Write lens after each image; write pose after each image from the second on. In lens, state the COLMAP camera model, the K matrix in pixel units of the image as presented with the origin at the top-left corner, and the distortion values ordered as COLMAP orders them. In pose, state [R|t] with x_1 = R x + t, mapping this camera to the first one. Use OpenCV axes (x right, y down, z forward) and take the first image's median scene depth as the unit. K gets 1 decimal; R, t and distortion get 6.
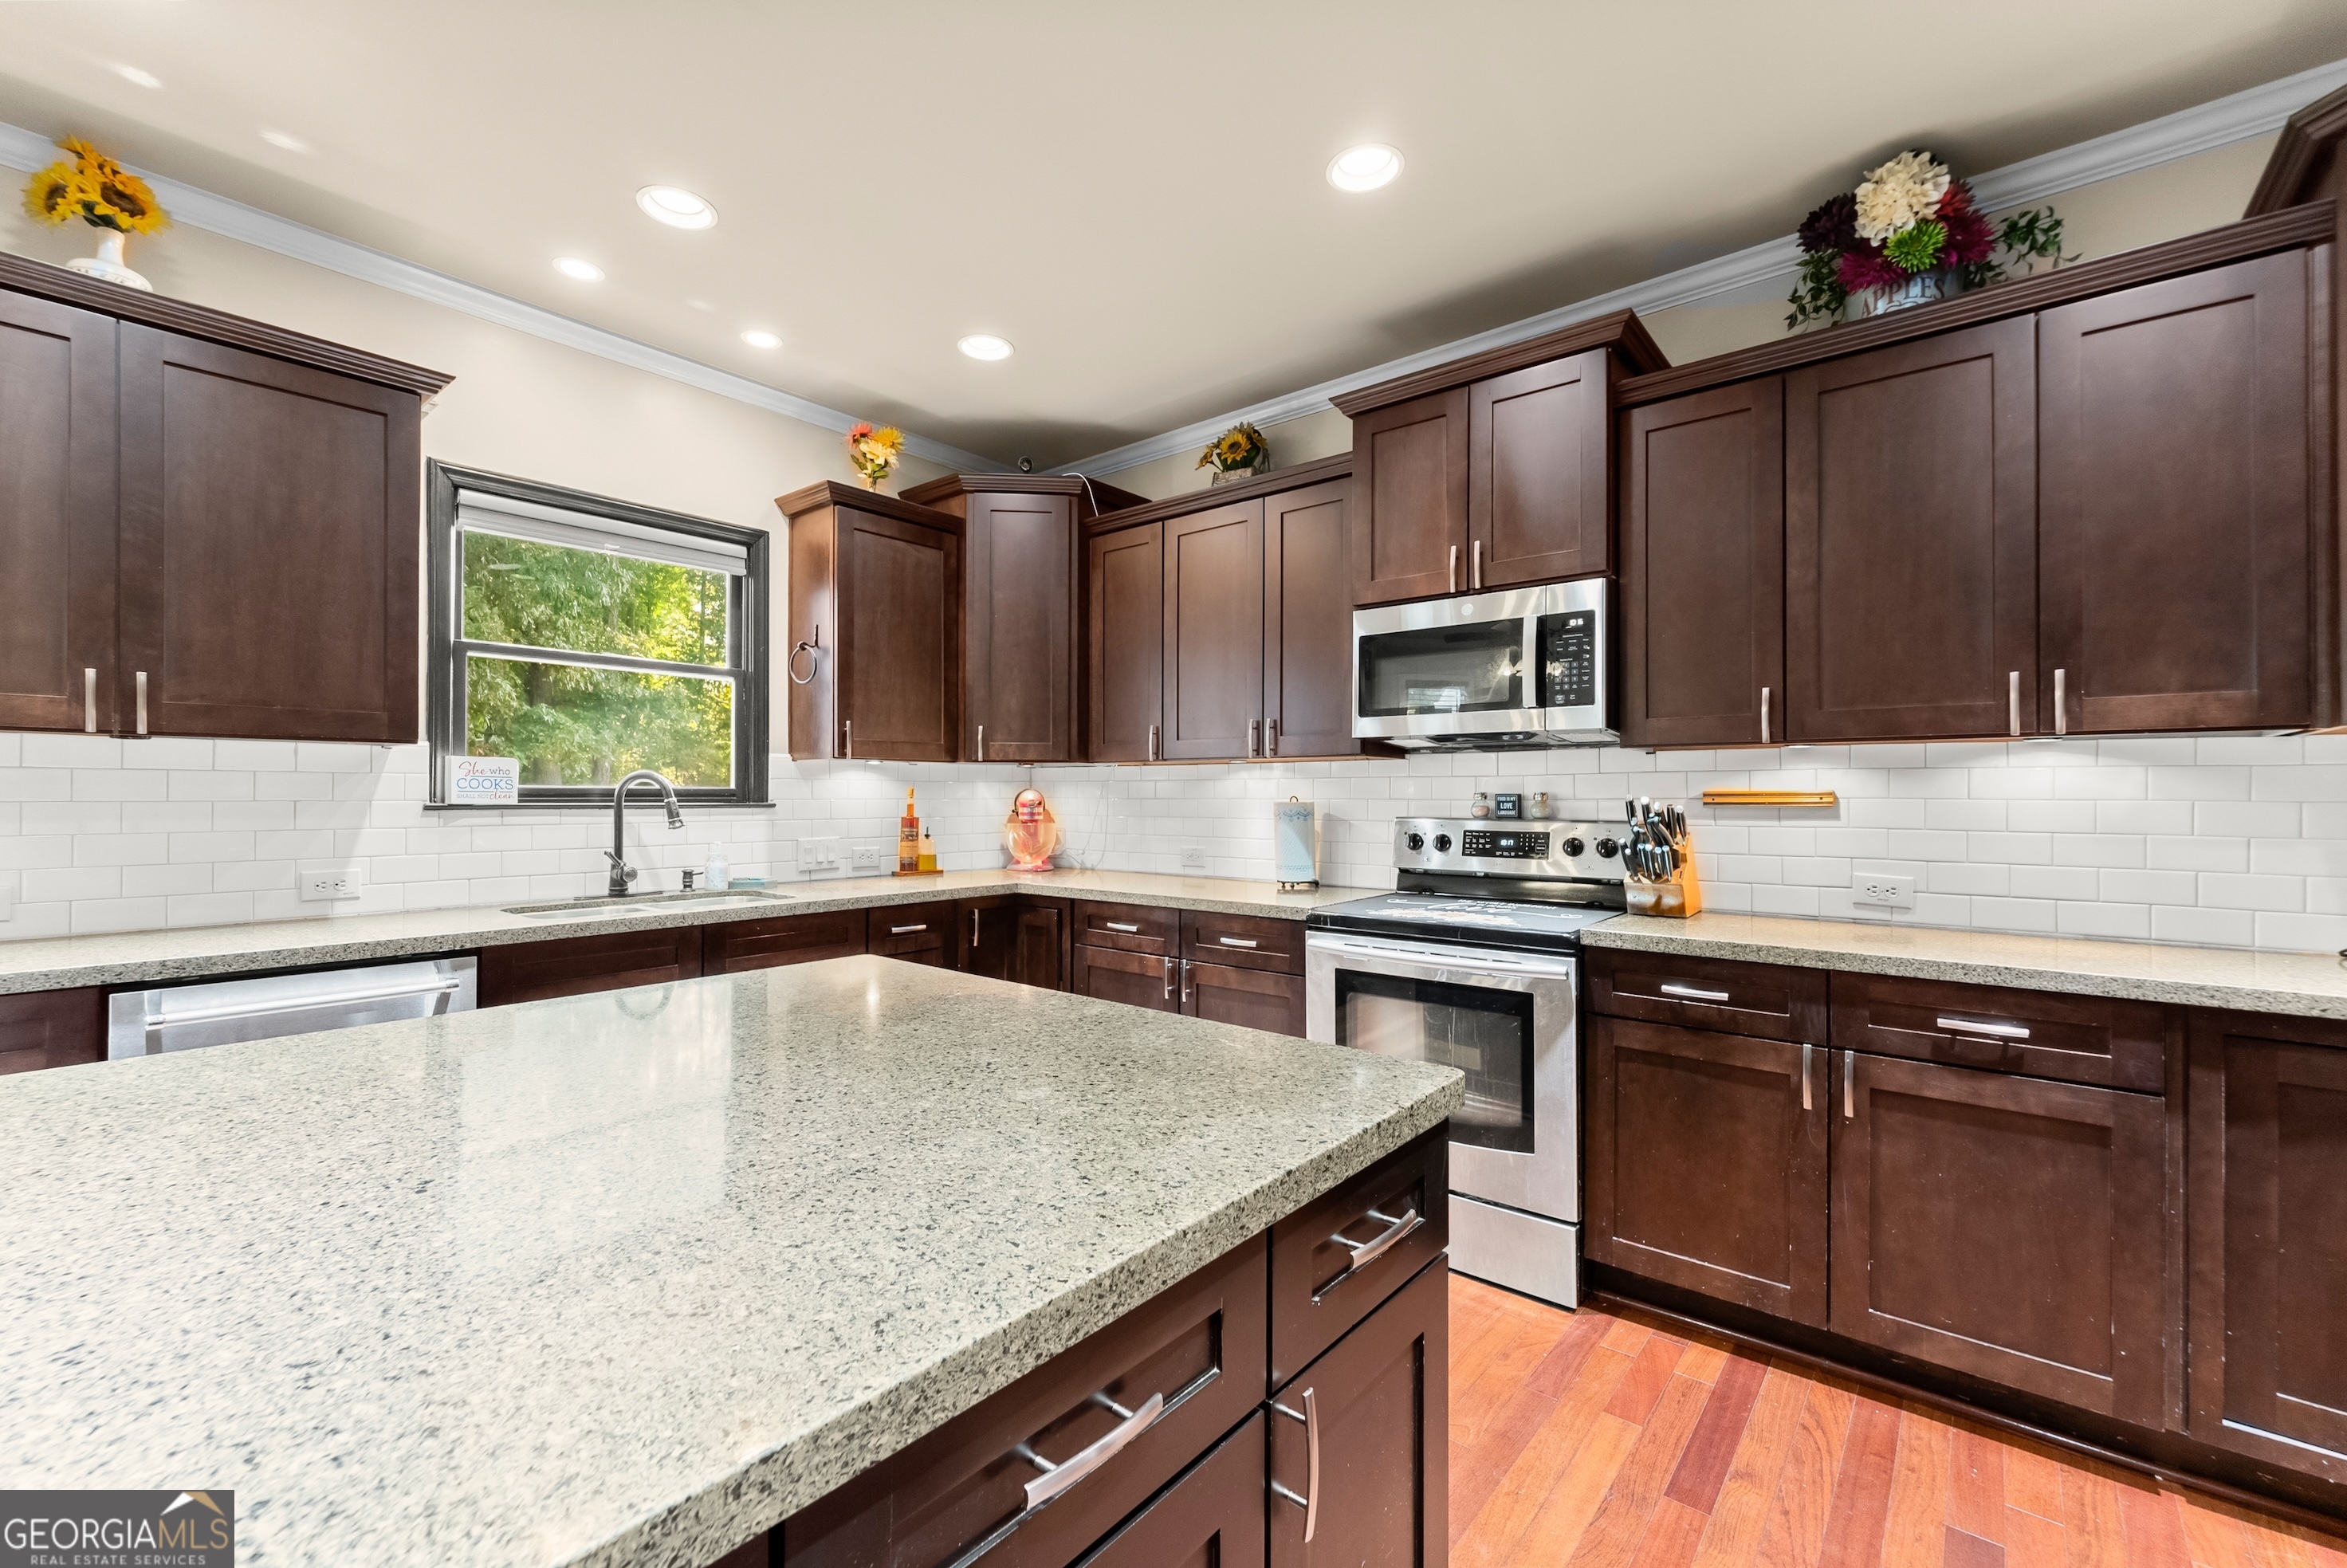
lens RADIAL K [[964.0, 0, 1164.0], [0, 964.0, 796.7], [0, 0, 1]] dist [0.001677, -0.000005]
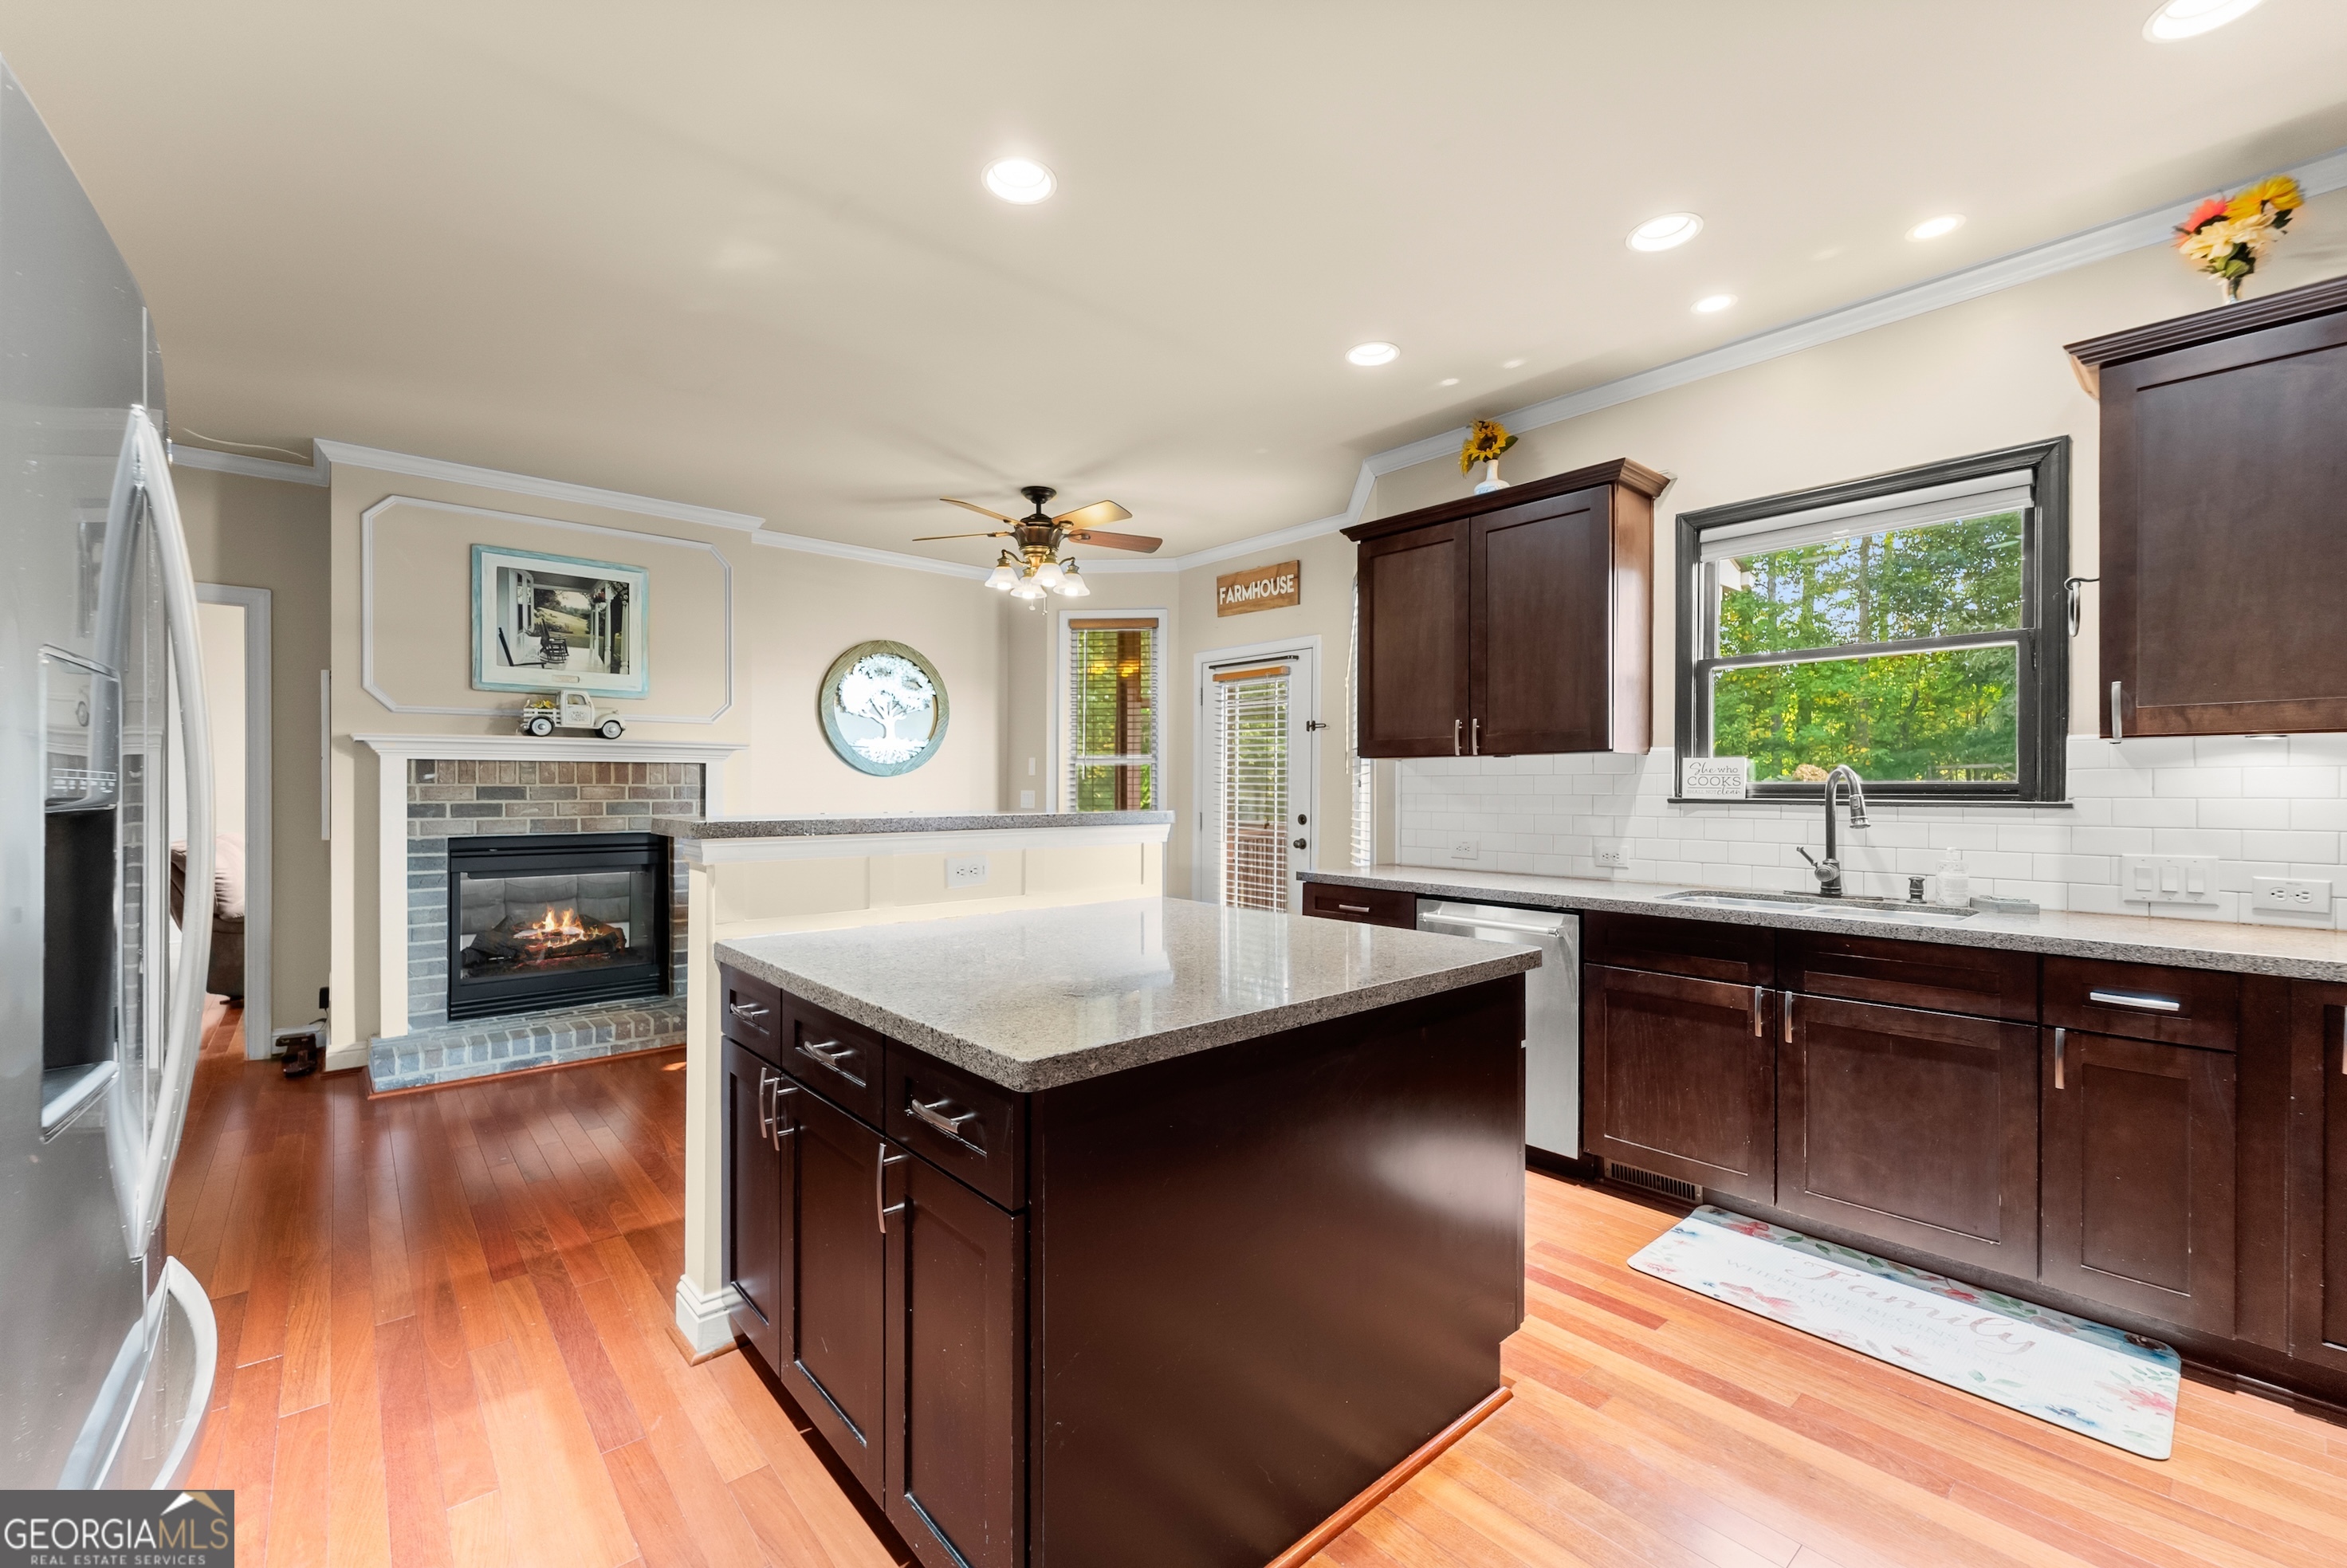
lens RADIAL K [[964.0, 0, 1164.0], [0, 964.0, 796.7], [0, 0, 1]] dist [0.001677, -0.000005]
pose [[-0.156407, 0.006956, -0.987668, 0.496711], [-0.002297, 0.999970, 0.007406, -0.001682], [0.987690, 0.003427, -0.156386, 0.499487]]
